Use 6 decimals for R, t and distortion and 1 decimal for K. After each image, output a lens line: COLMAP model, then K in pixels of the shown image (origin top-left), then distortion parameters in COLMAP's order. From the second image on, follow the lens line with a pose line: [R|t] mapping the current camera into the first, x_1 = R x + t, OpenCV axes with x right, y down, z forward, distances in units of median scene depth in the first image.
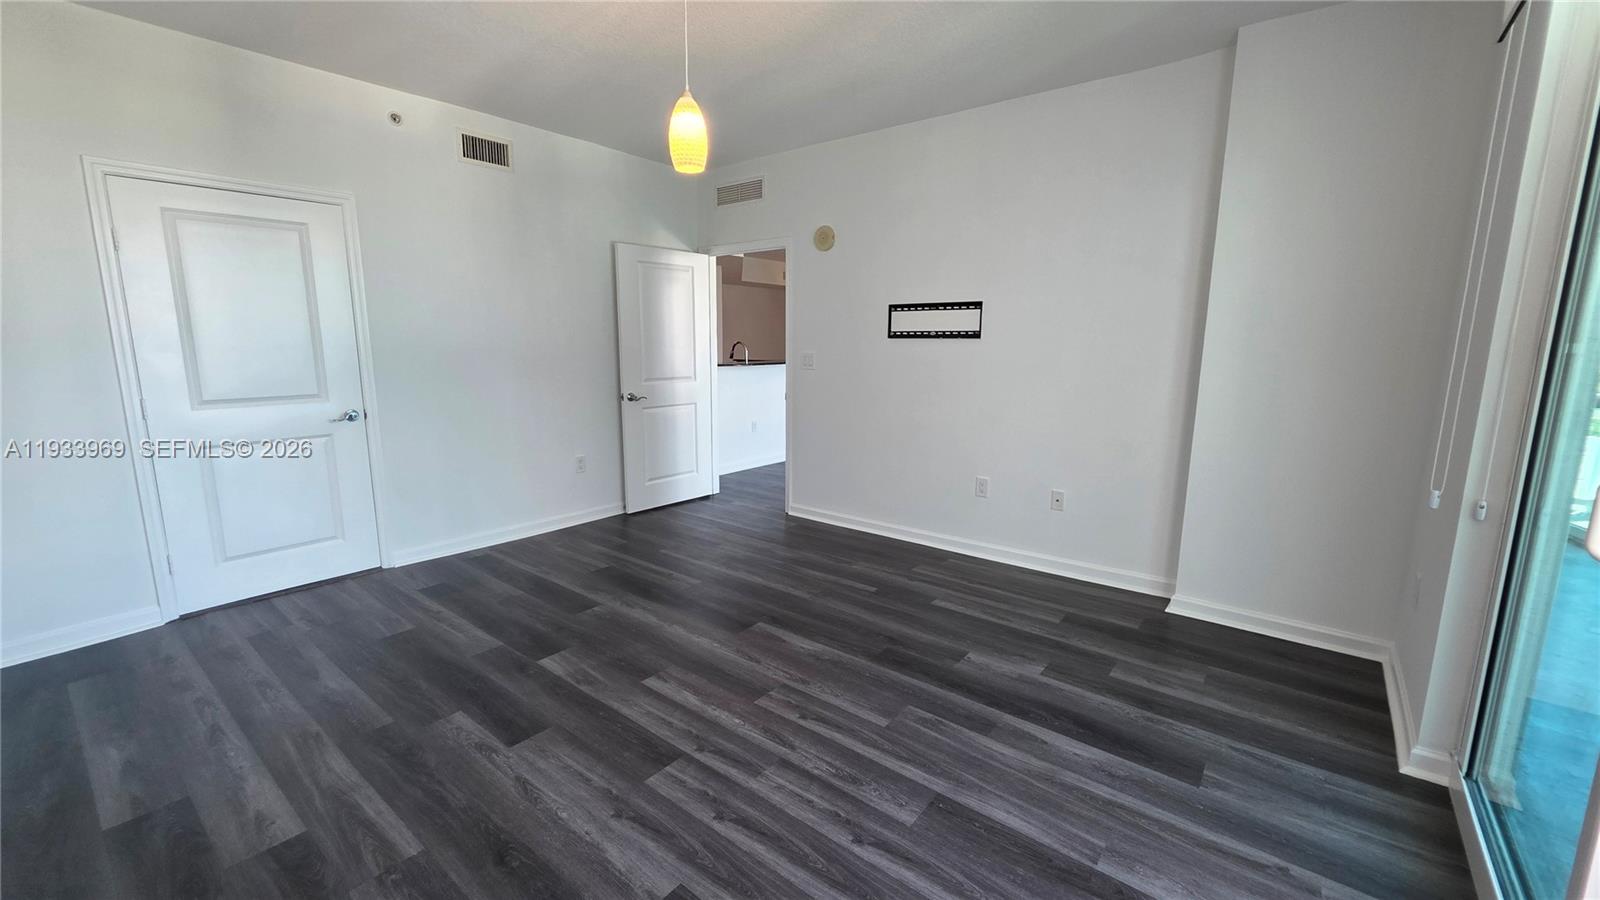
lens RADIAL K [[641.6, 0, 796.9], [0, 641.6, 444.8], [0, 0, 1]] dist [0.001803, -0.000199]
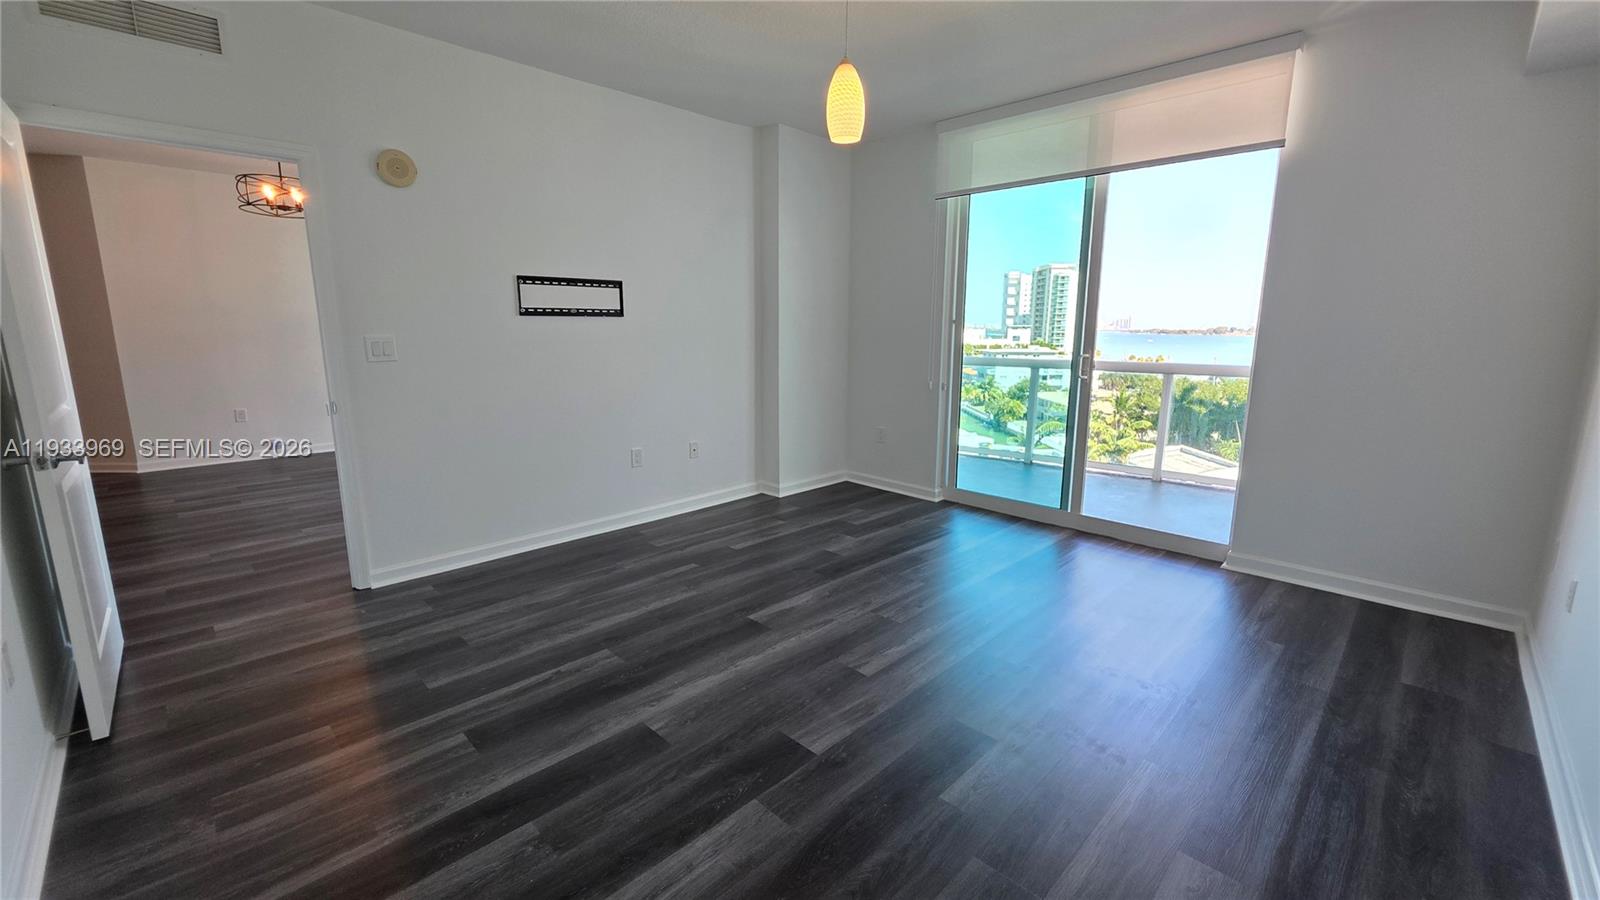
lens RADIAL K [[645.0, 0, 800.6], [0, 645.0, 441.9], [0, 0, 1]] dist [0.000718, 0.000031]
pose [[0.105031, -0.181456, 0.977774, -1.065117], [0.161438, 0.973282, 0.163280, -0.132768], [-0.981278, 0.140701, 0.131519, 0.874096]]
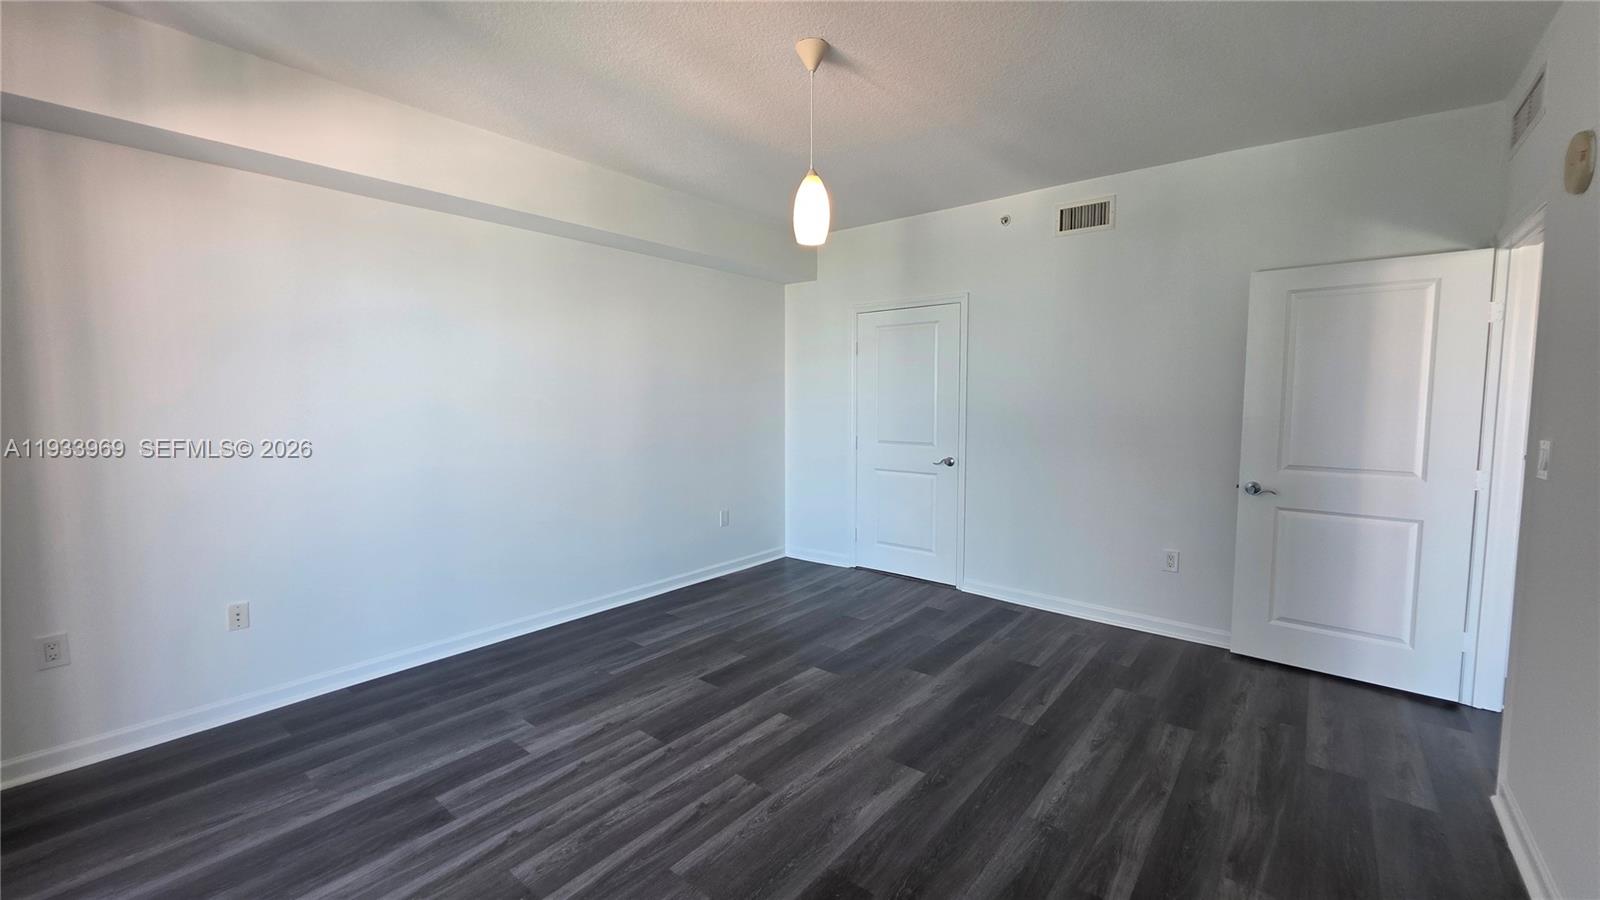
lens RADIAL K [[641.6, 0, 796.9], [0, 641.6, 444.8], [0, 0, 1]] dist [0.001803, -0.000199]
pose [[-0.011435, 0.068293, -0.997600, 0.774857], [-0.167334, 0.983466, 0.069244, -0.152684], [0.985834, 0.167724, 0.000182, 0.900765]]
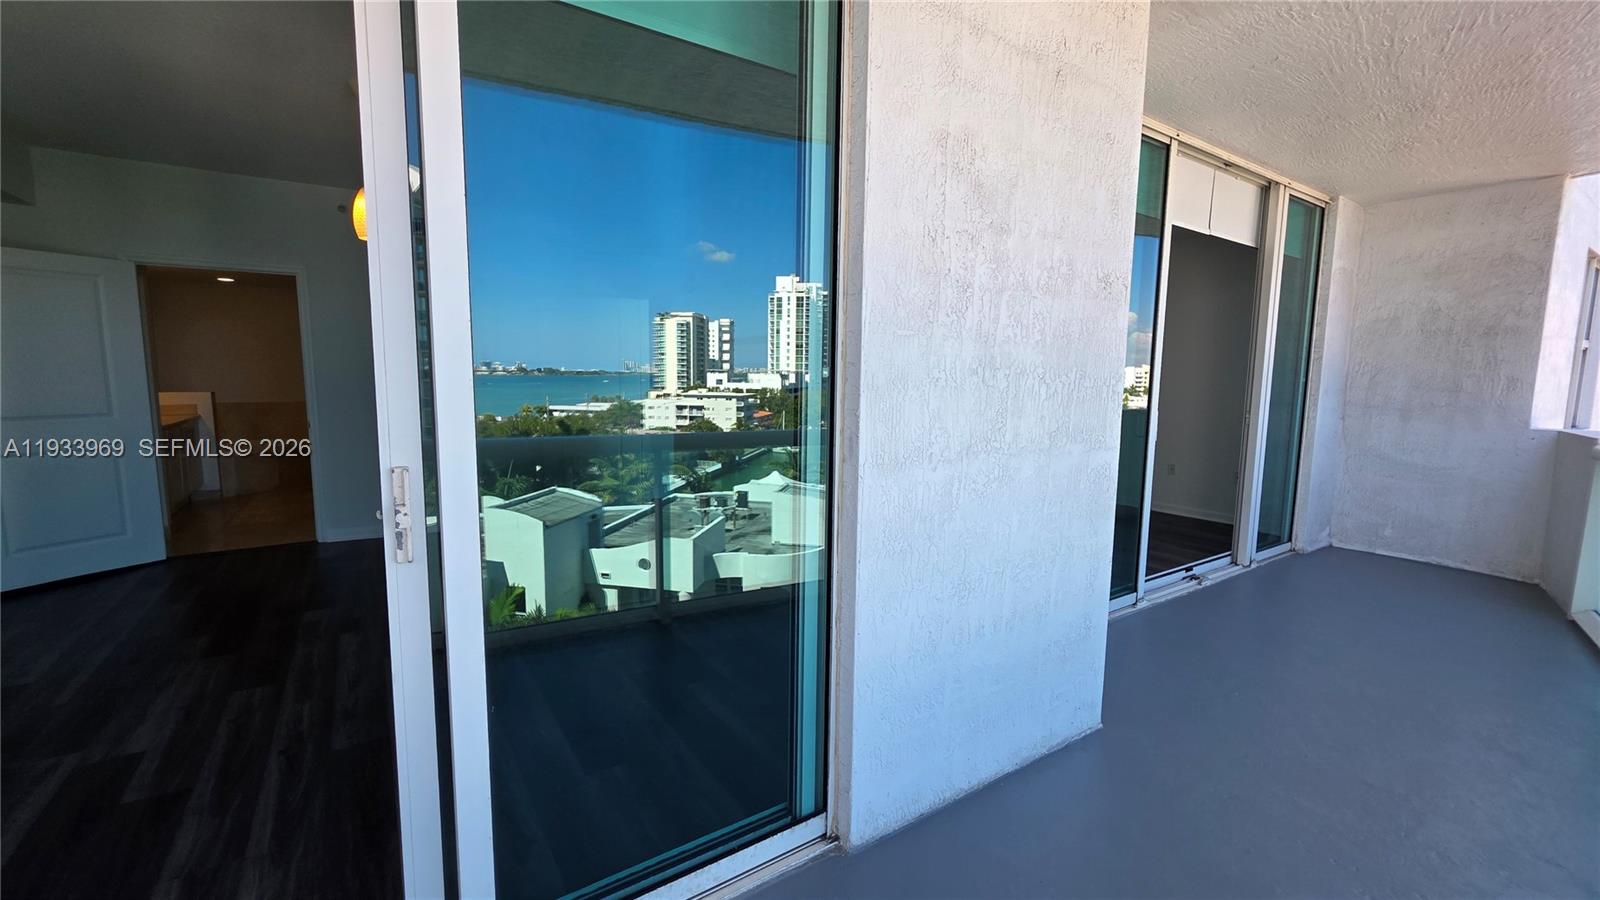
lens RADIAL K [[641.6, 0, 796.9], [0, 641.6, 444.8], [0, 0, 1]] dist [0.001803, -0.000199]
pose [[0.954555, 0.039749, -0.295371, 0.941272], [-0.056680, 0.997190, -0.048979, 0.001750], [0.292595, 0.063494, 0.954126, 0.016915]]
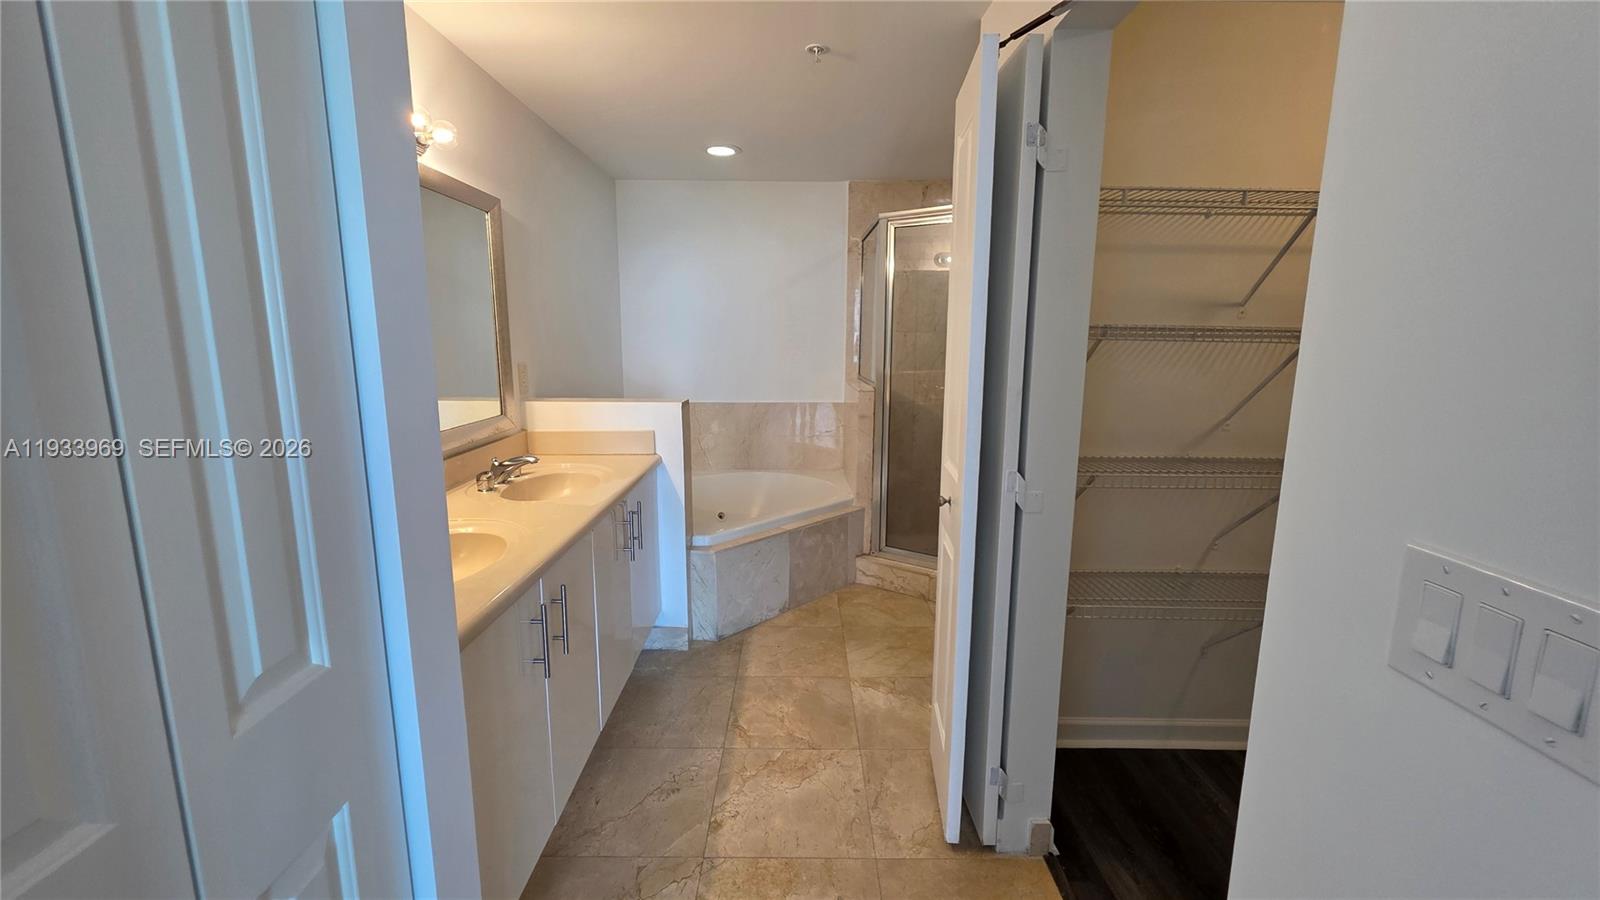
lens RADIAL K [[641.6, 0, 796.9], [0, 641.6, 444.8], [0, 0, 1]] dist [0.001803, -0.000199]
pose [[0.622551, 0.128077, -0.772027, -0.947737], [-0.129431, 0.989782, 0.059830, -0.204348], [0.771801, 0.062678, 0.632767, 1.148176]]
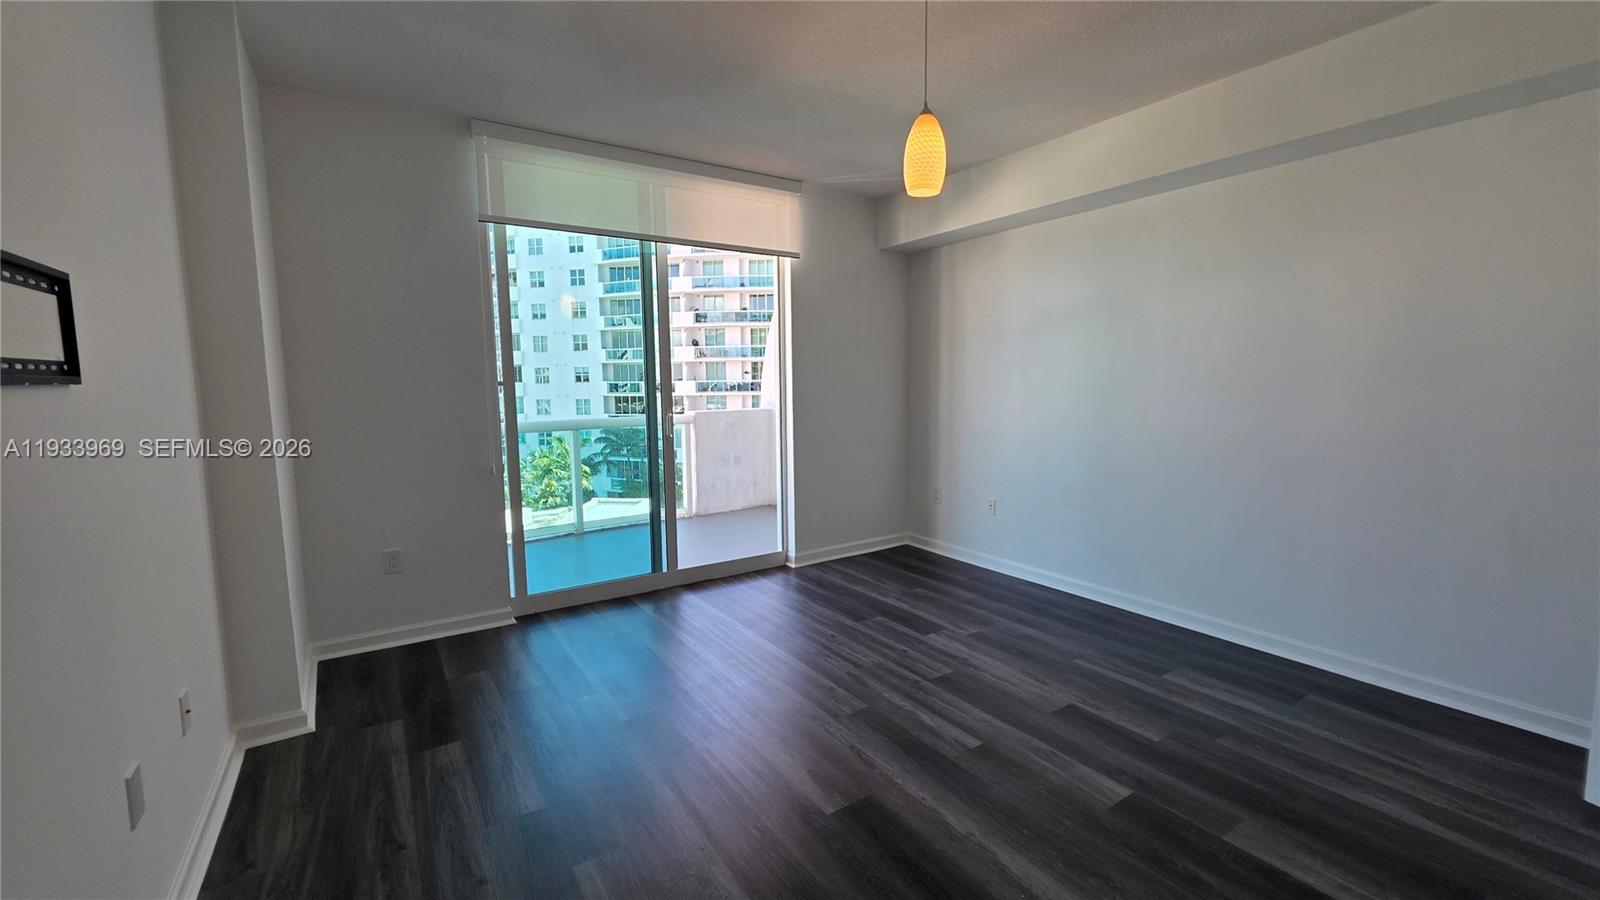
lens RADIAL K [[645.0, 0, 800.6], [0, 645.0, 441.9], [0, 0, 1]] dist [0.000718, 0.000031]
pose [[-0.952246, -0.025996, 0.304225, -0.251017], [0.055332, 0.965180, 0.255669, -0.289140], [-0.300278, 0.260293, -0.917650, 1.726977]]
